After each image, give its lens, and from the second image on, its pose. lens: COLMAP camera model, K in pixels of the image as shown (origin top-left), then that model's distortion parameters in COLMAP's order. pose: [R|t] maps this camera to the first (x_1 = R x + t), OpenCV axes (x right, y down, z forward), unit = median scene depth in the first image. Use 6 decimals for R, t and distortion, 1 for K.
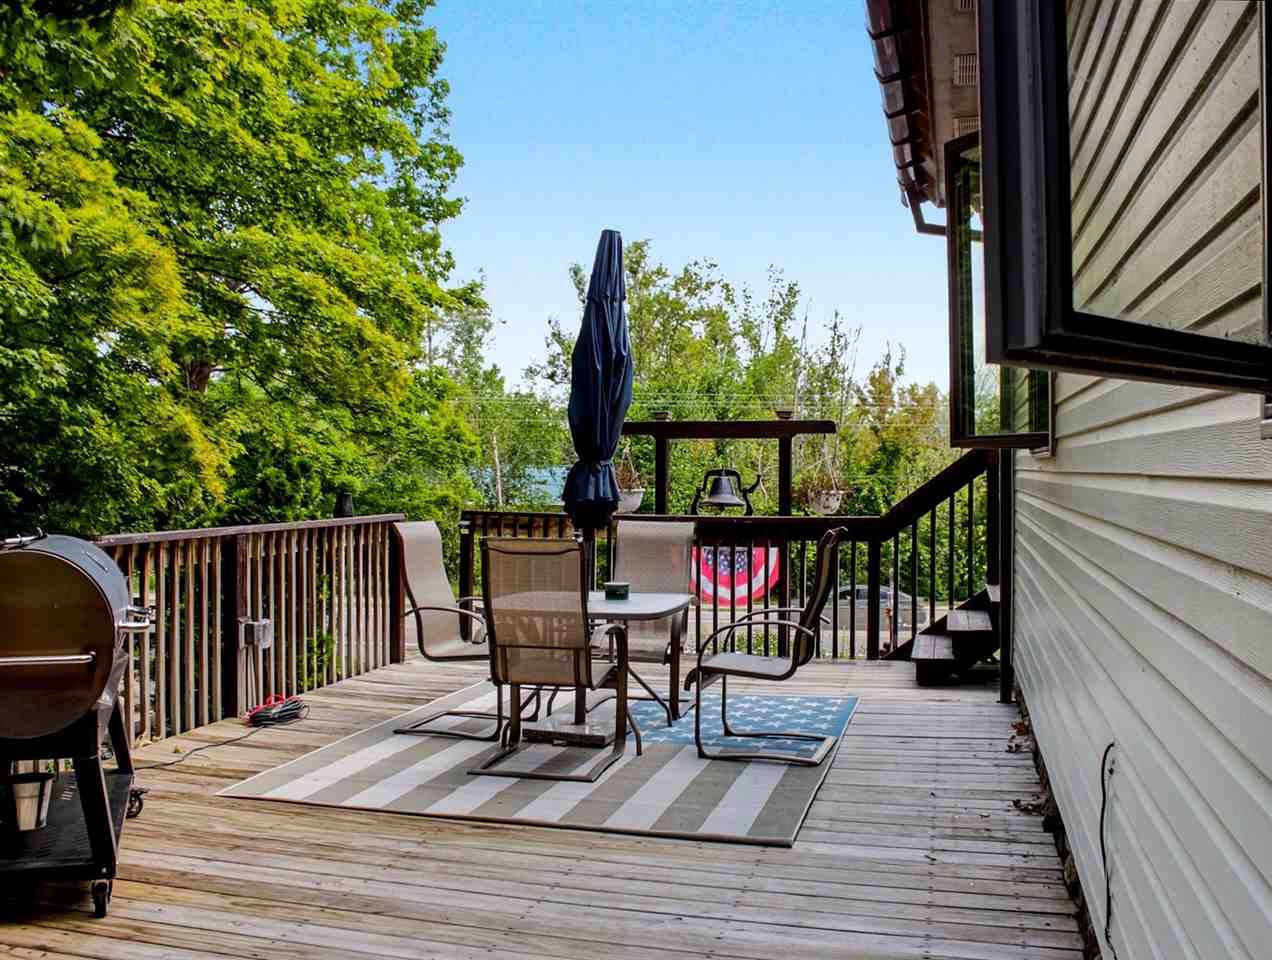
lens RADIAL K [[1266.7, 0, 636.2], [0, 1266.7, 504.1], [0, 0, 1]] dist [-0.119845, 0.007232]
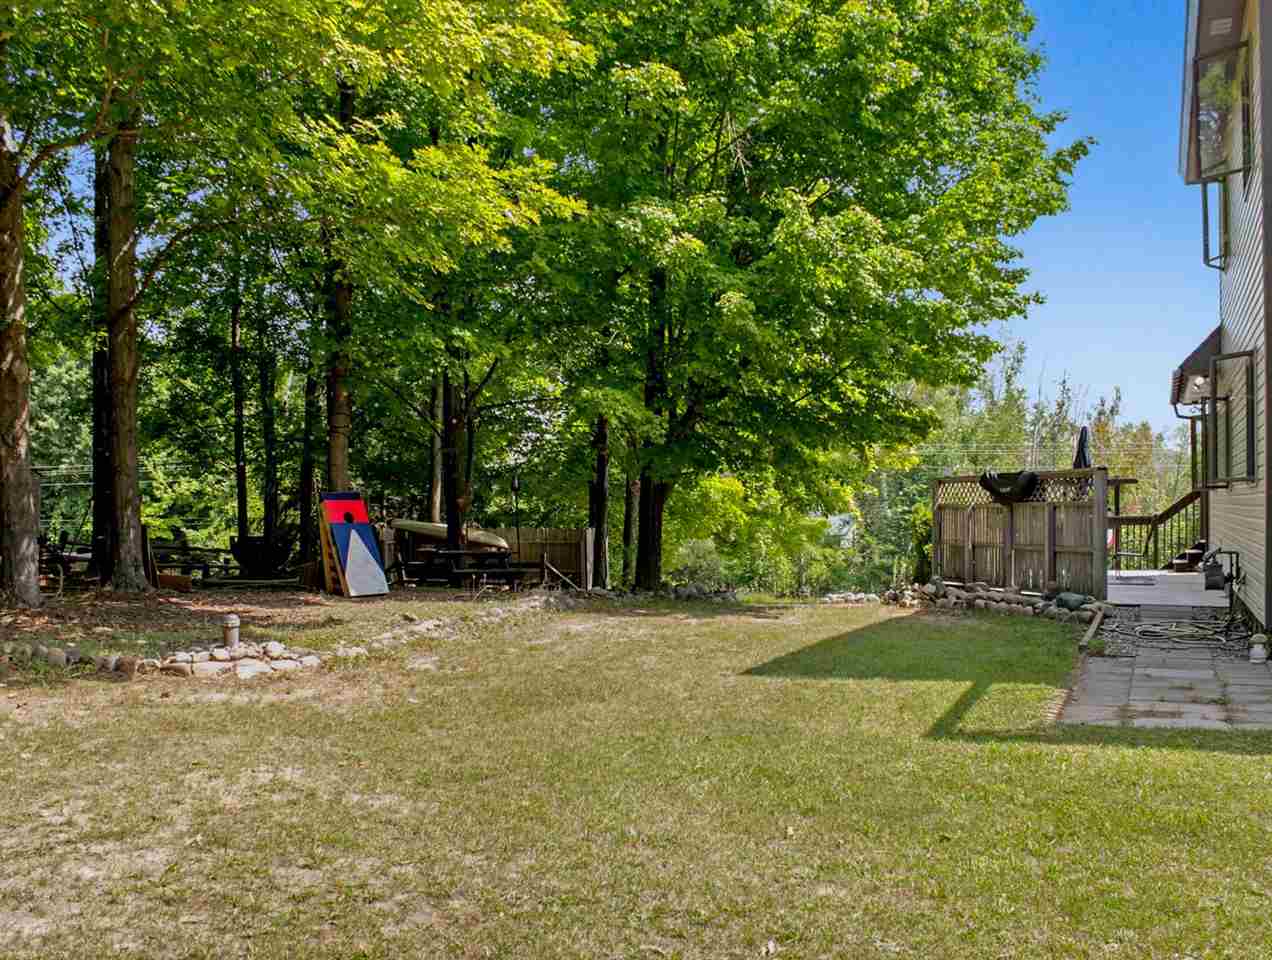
lens RADIAL K [[1266.7, 0, 636.2], [0, 1266.7, 504.1], [0, 0, 1]] dist [-0.119845, 0.007232]
pose [[0.987698, -0.014254, -0.155721, -0.050870], [0.009165, 0.999402, -0.033349, 0.006598], [0.156103, 0.031511, 0.987238, -0.182759]]
